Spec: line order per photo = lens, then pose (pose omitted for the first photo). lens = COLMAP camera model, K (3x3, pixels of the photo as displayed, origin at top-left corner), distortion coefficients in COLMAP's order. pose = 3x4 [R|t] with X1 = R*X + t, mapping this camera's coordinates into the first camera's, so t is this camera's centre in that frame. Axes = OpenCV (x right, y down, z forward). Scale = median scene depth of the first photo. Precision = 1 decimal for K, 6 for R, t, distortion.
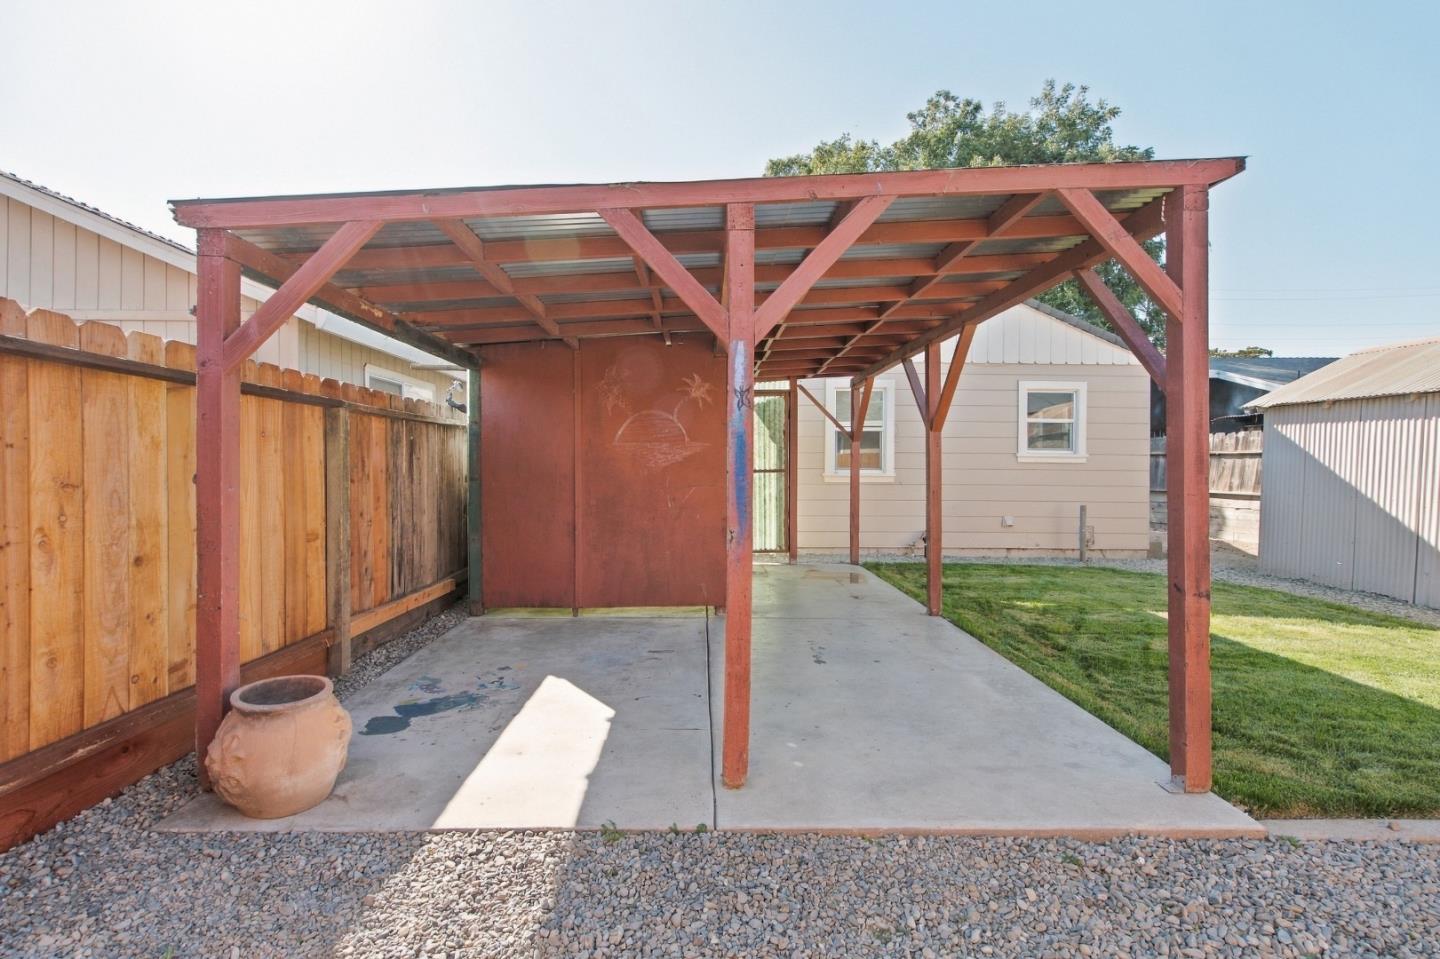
lens RADIAL K [[657.3, 0, 718.7], [0, 657.3, 480.0], [0, 0, 1]] dist [-0.000455, -0.001274]
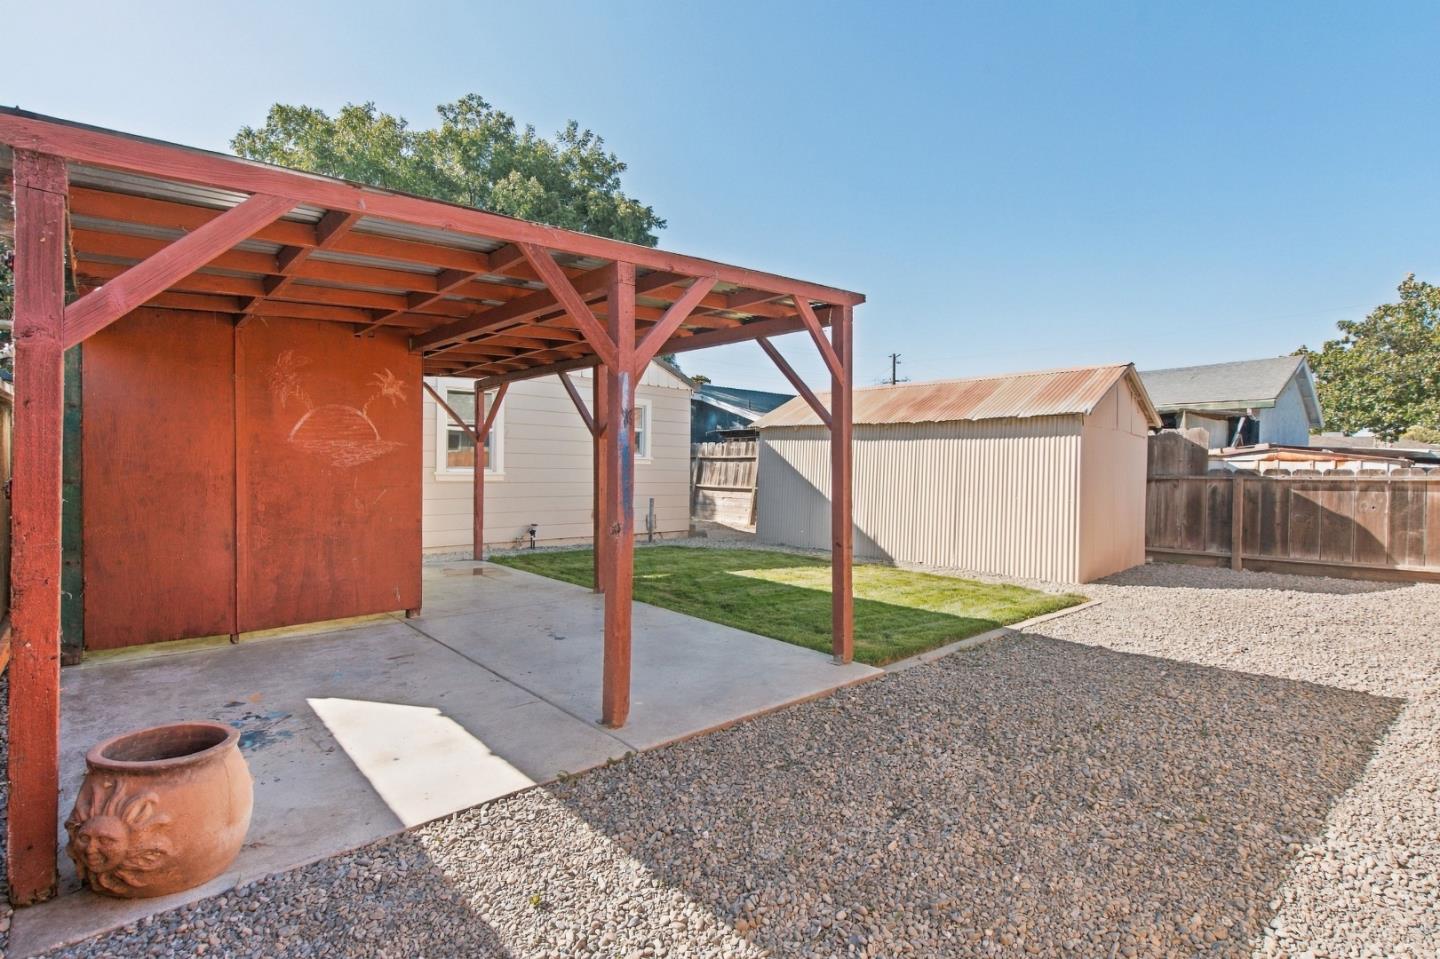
lens RADIAL K [[636.0, 0, 716.3], [0, 636.0, 493.4], [0, 0, 1]] dist [-0.001370, -0.000517]
pose [[0.767217, -0.019528, 0.641090, -0.262004], [0.003508, 0.999649, 0.026253, -0.004273], [-0.641378, -0.017893, 0.767016, -0.019729]]
